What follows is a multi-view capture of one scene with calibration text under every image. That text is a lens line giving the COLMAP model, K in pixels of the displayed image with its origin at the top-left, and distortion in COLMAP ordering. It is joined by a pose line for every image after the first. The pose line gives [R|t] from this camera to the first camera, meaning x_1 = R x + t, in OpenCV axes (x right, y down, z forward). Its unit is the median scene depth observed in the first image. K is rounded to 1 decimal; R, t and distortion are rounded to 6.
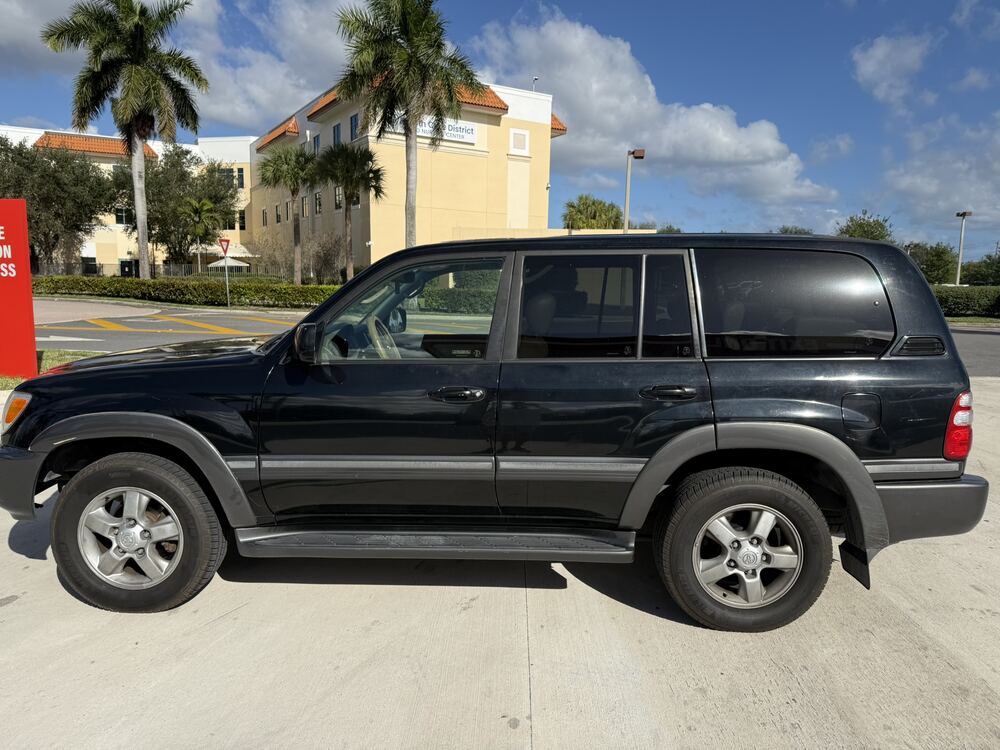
lens RADIAL K [[738.7, 0, 495.2], [0, 738.7, 390.0], [0, 0, 1]] dist [-0.006293, -0.007436]
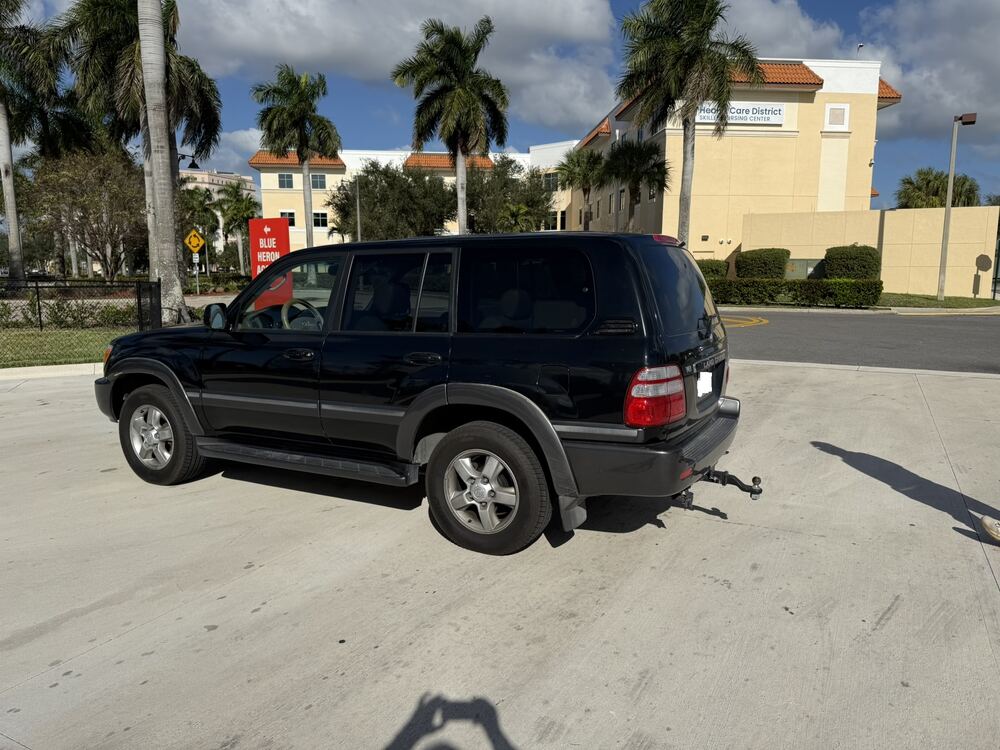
lens RADIAL K [[720.3, 0, 526.6], [0, 720.3, 416.6], [0, 0, 1]] dist [0.081067, -0.136406]
pose [[0.891246, 0.068334, -0.448343, 0.152445], [-0.046074, 0.997111, 0.060386, 0.003260], [0.451174, -0.033162, 0.891819, -0.009265]]
